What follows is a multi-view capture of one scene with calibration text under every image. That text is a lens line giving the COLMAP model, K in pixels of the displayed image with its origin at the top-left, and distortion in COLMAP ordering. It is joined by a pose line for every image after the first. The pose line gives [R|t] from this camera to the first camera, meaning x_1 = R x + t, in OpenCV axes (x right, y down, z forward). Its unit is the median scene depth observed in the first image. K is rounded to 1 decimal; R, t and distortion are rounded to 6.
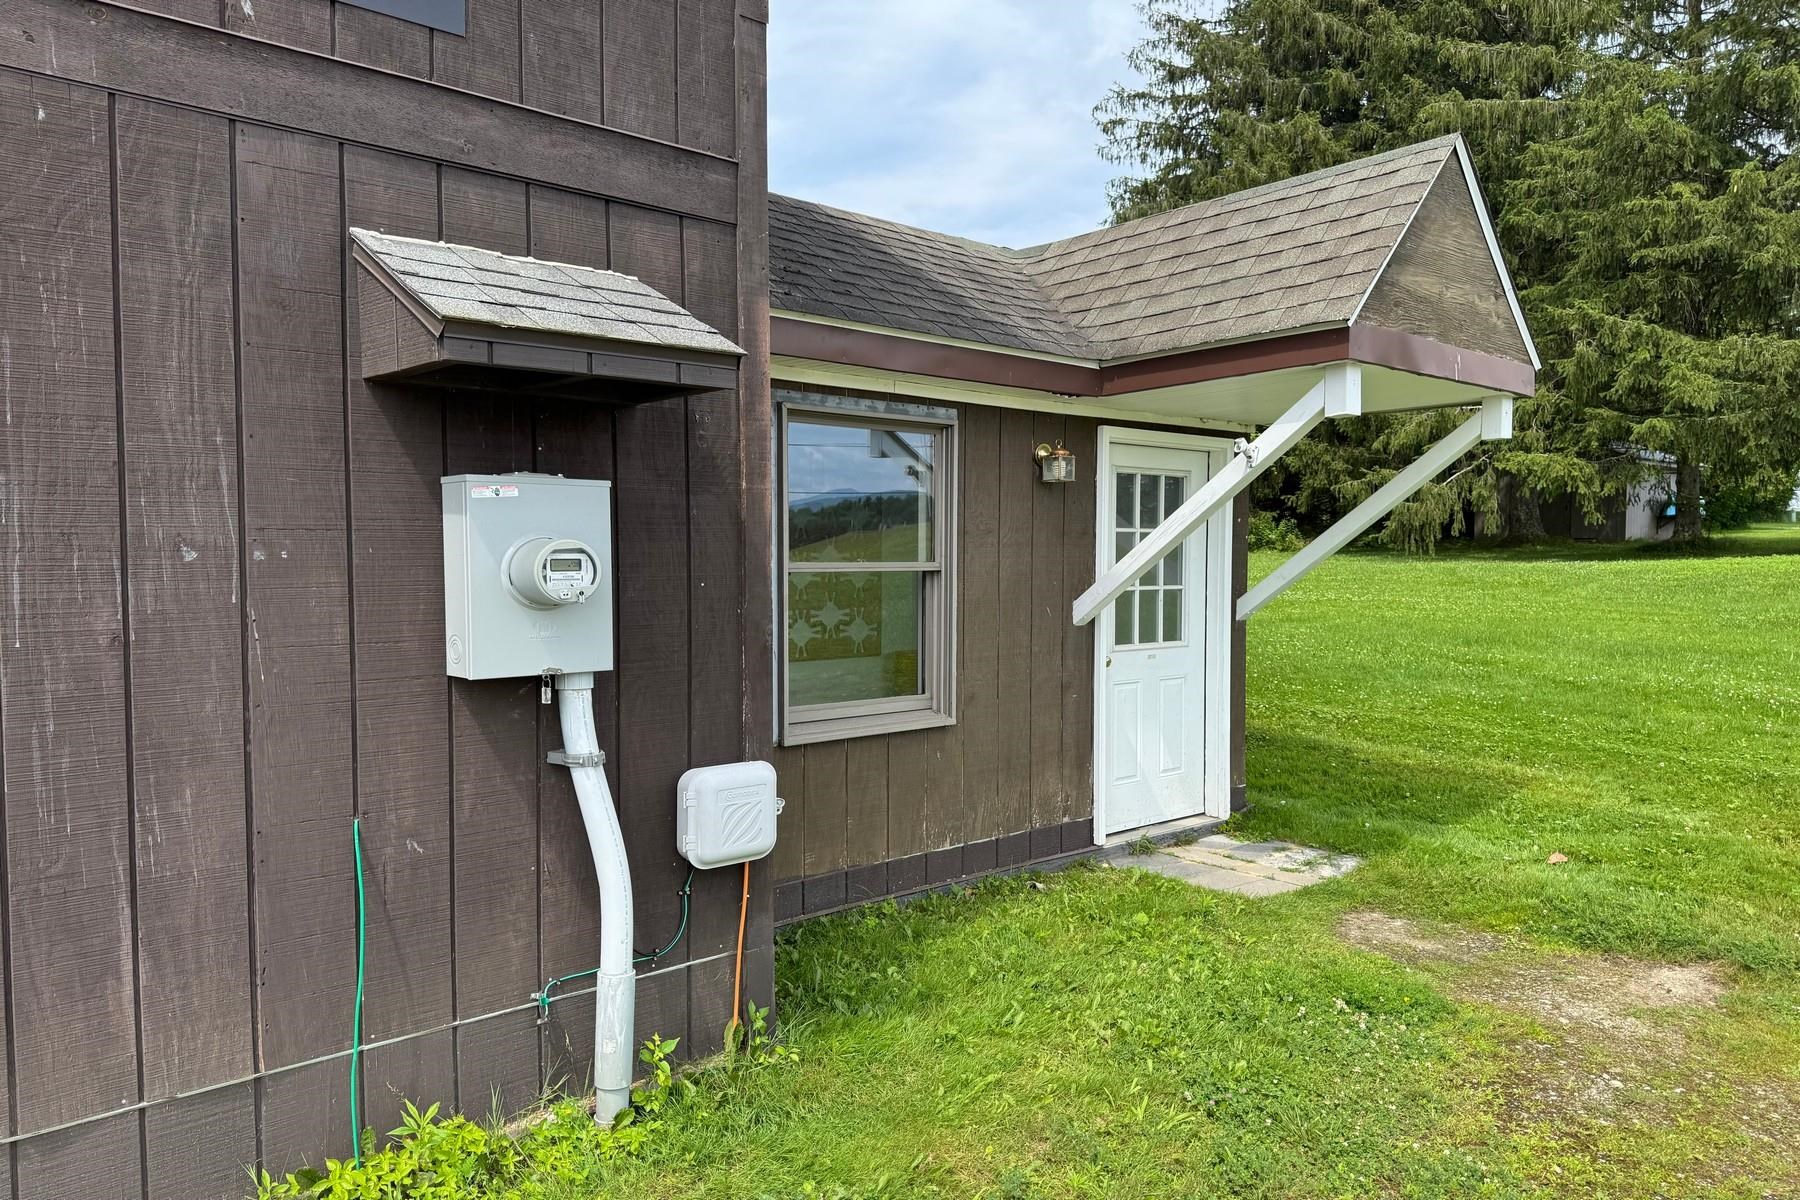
lens RADIAL K [[1266.0, 0, 904.3], [0, 1266.0, 612.9], [0, 0, 1]] dist [0.008695, -0.008154]
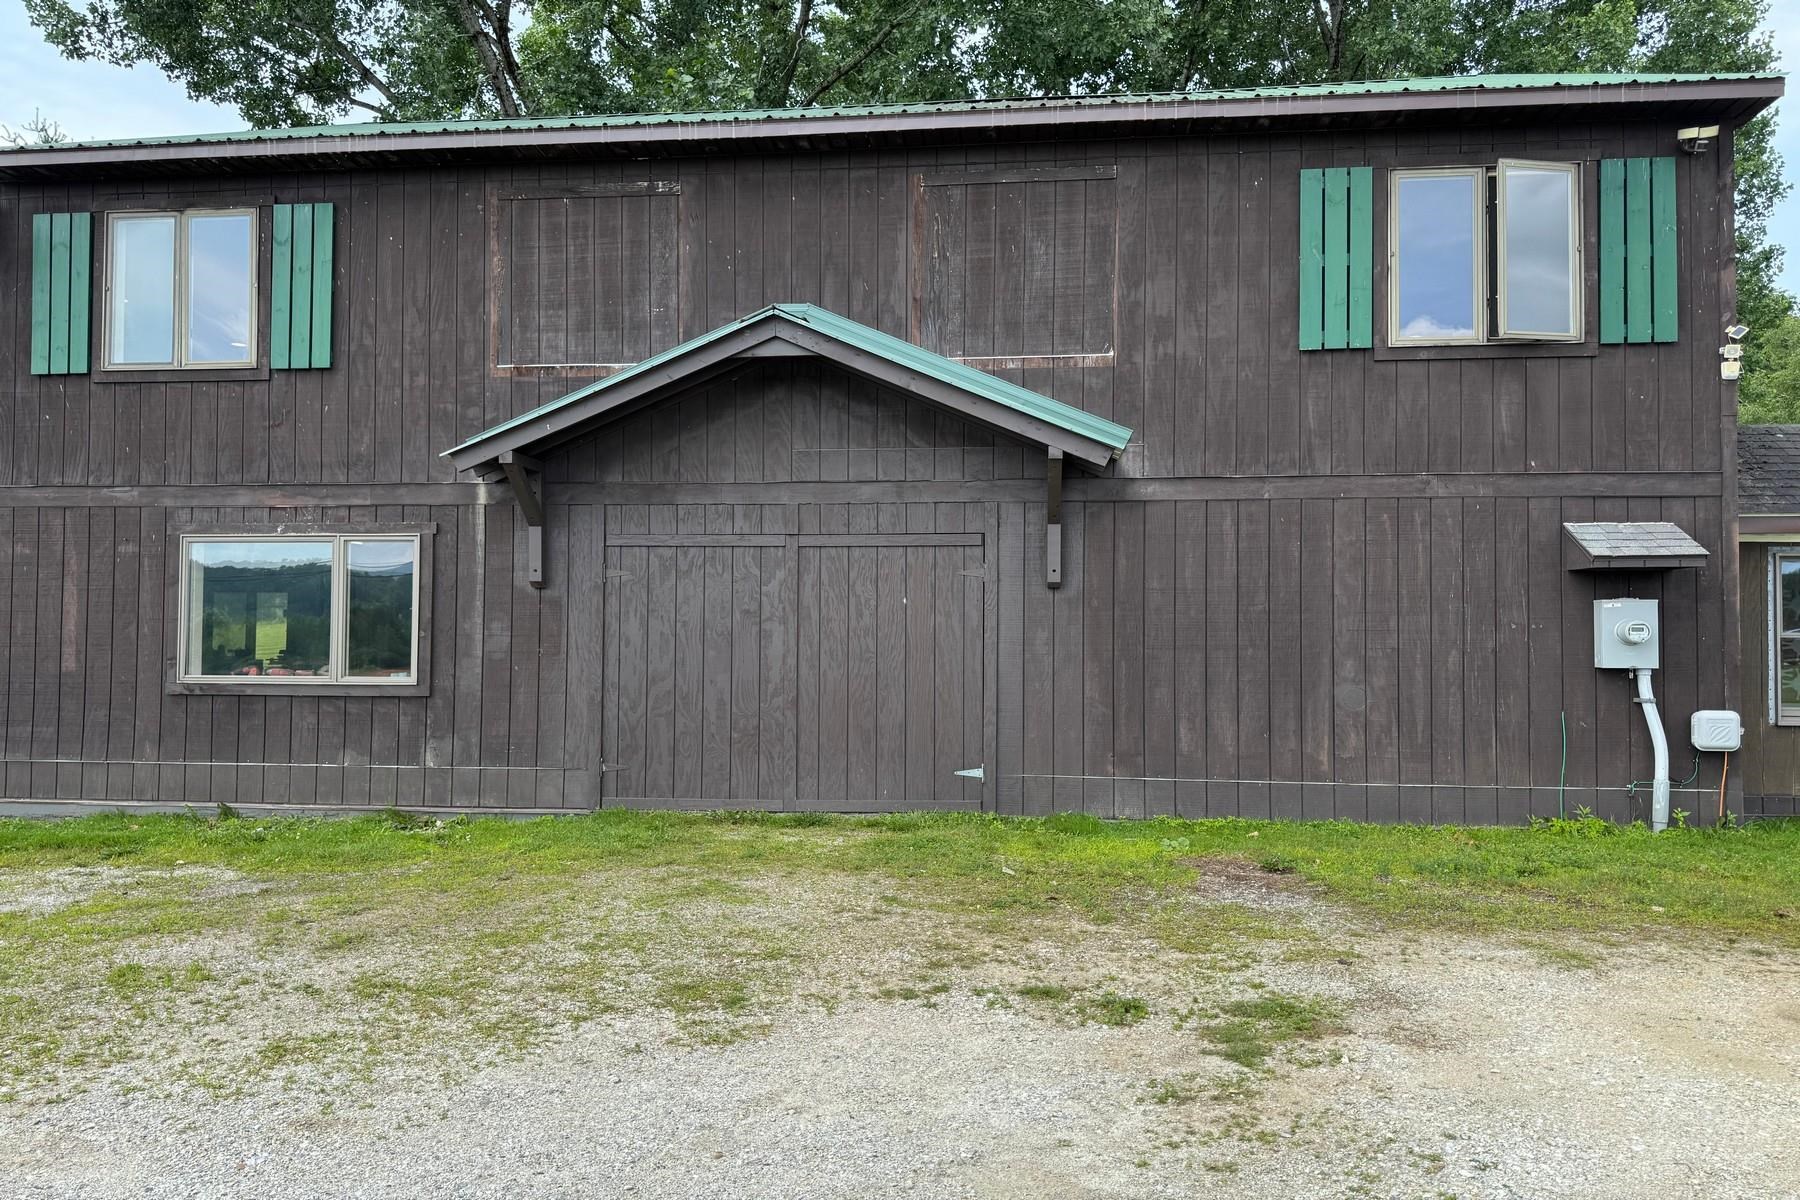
lens RADIAL K [[1266.0, 0, 904.9], [0, 1266.0, 615.3], [0, 0, 1]] dist [0.008695, -0.008154]
pose [[0.650072, -0.012548, -0.759769, 0.832322], [-0.042363, 0.997710, -0.052724, 0.150496], [0.758691, 0.066461, 0.648052, -2.121210]]
